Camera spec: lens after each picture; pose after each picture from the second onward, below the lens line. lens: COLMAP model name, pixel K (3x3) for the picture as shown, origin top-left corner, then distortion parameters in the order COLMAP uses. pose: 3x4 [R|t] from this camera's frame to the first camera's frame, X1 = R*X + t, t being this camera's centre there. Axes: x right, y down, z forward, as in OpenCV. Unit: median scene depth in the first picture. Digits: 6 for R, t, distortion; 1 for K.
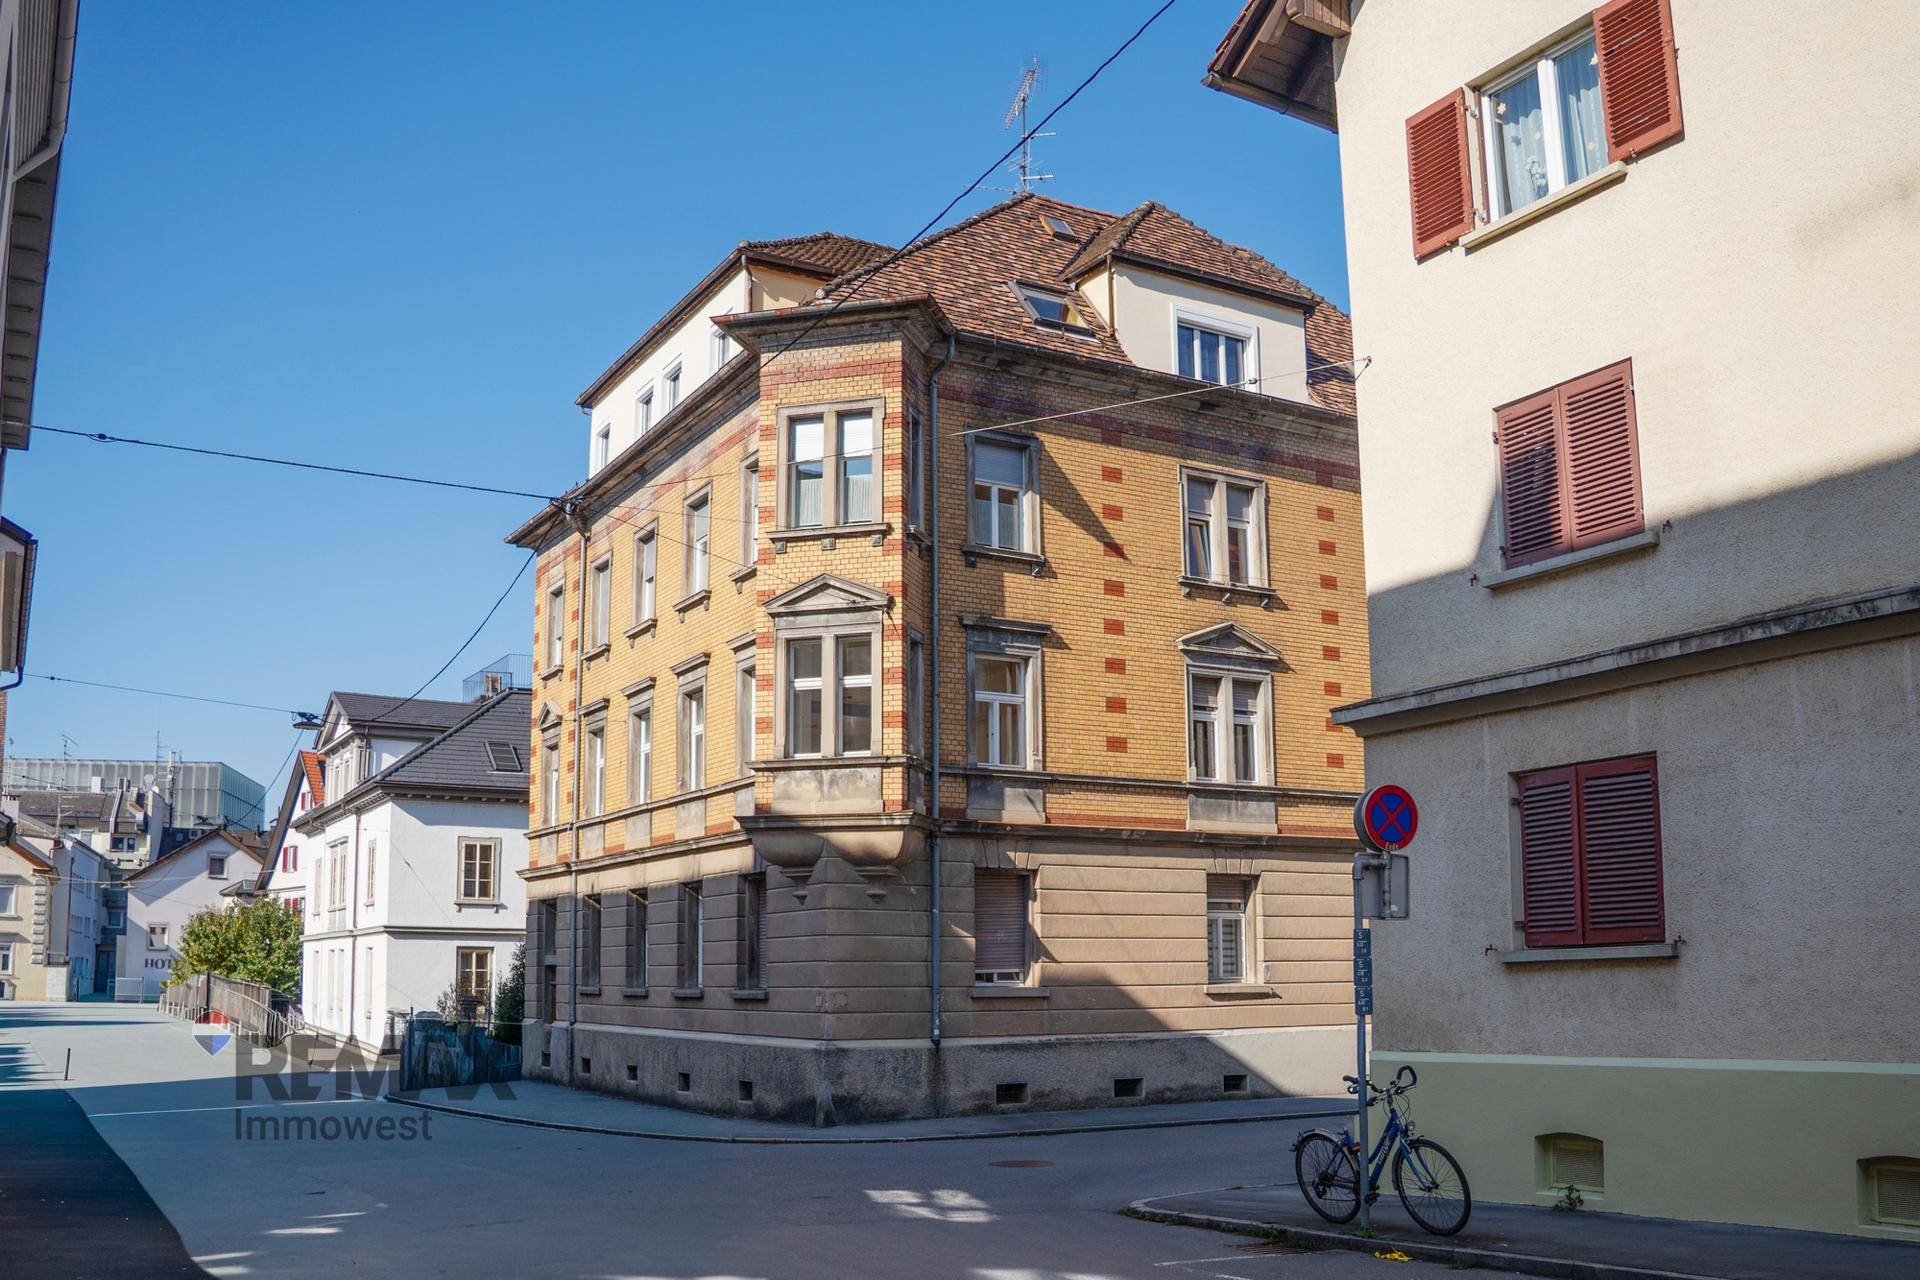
lens RADIAL K [[1857.0, 0, 960.0], [0, 1857.0, 640.0], [0, 0, 1]] dist [-0.156474, 0.008138]
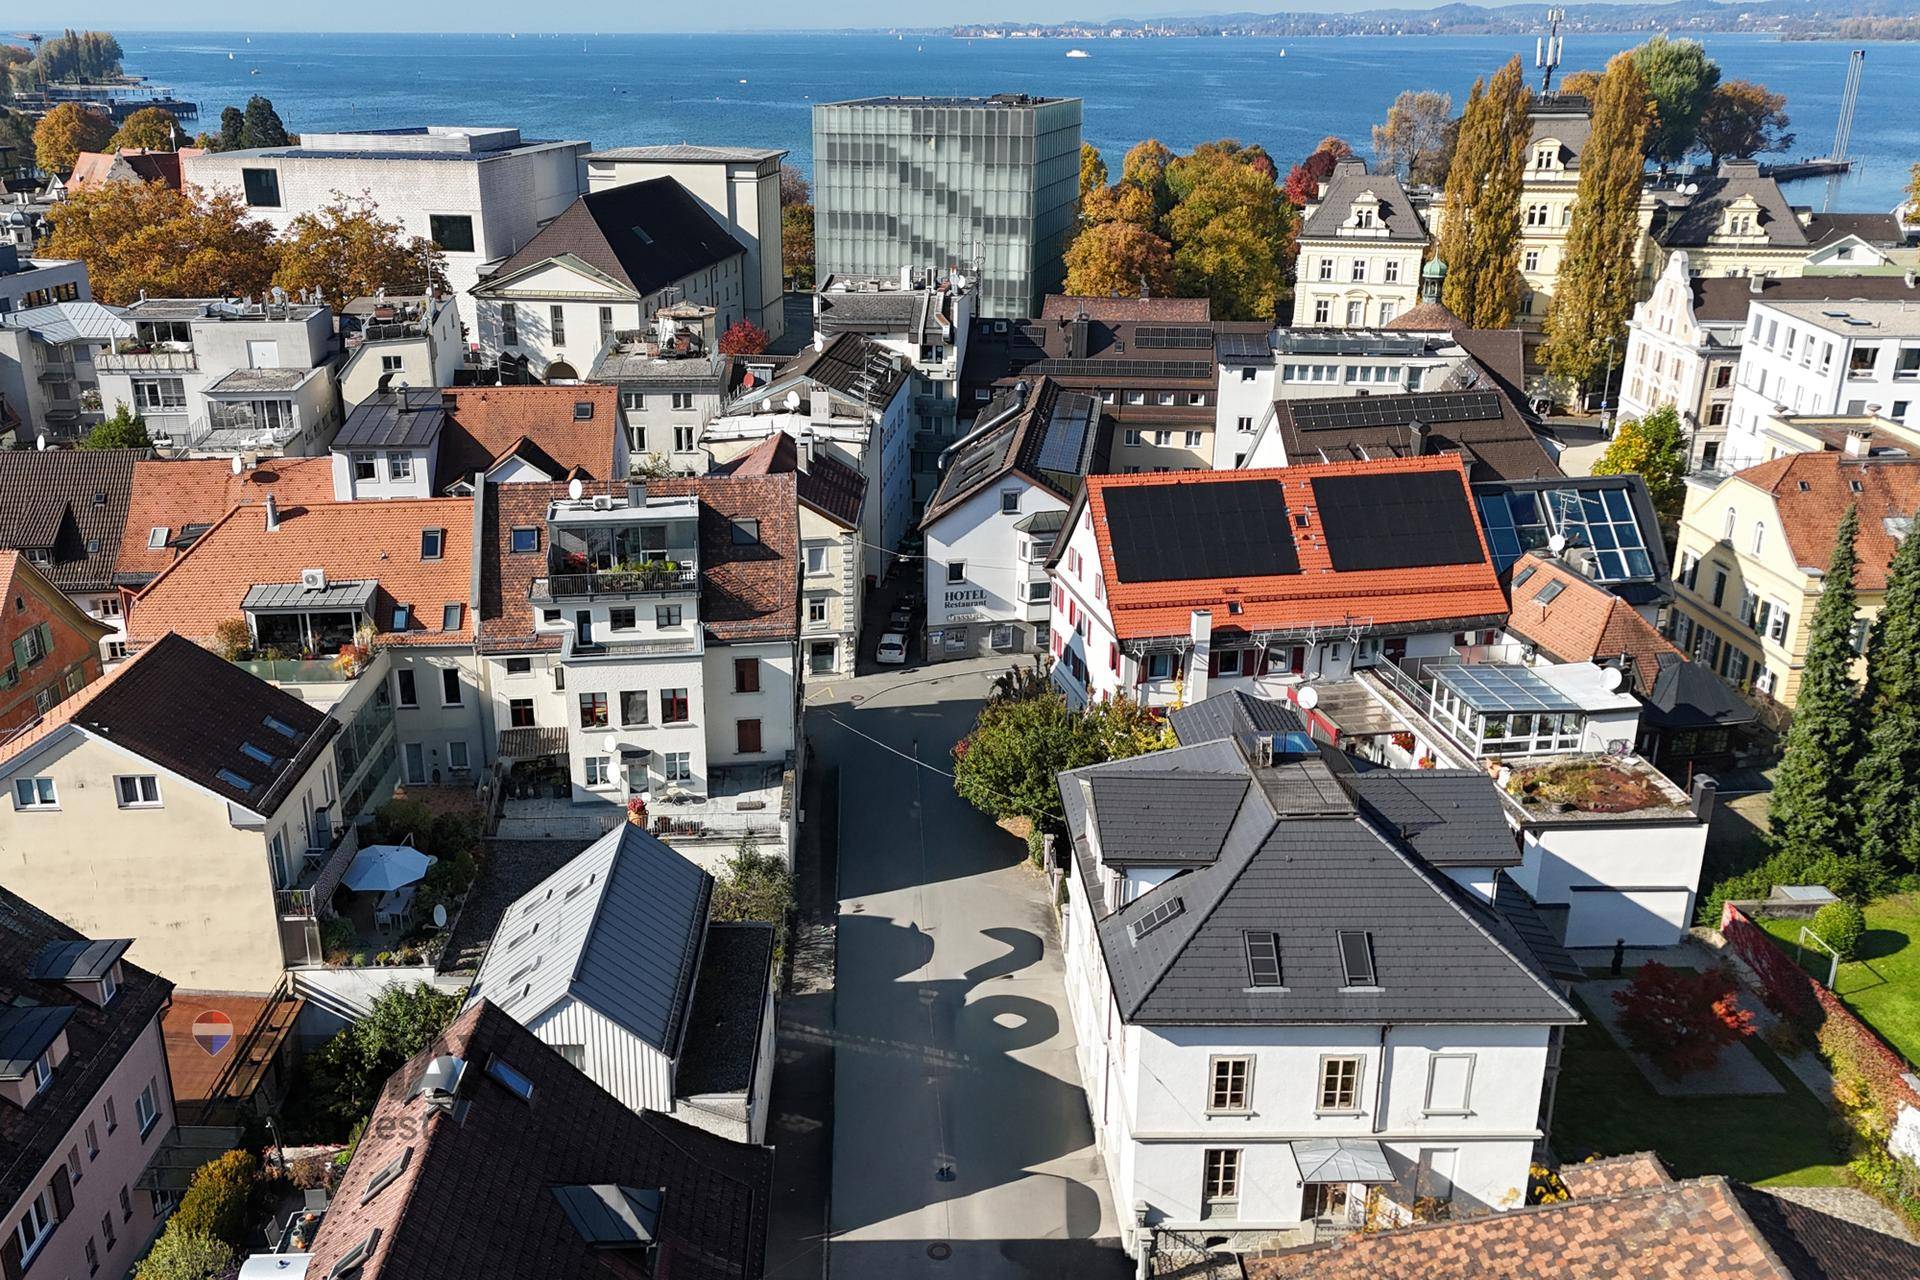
lens RADIAL K [[1726.5, 0, 827.4], [0, 1726.5, 648.4], [0, 0, 1]] dist [0.084692, -0.074265]
pose [[0.873615, 0.164239, -0.458064, -0.121697], [0.091269, 0.869314, 0.485761, -1.086848], [0.477982, -0.466175, 0.744456, 0.609624]]
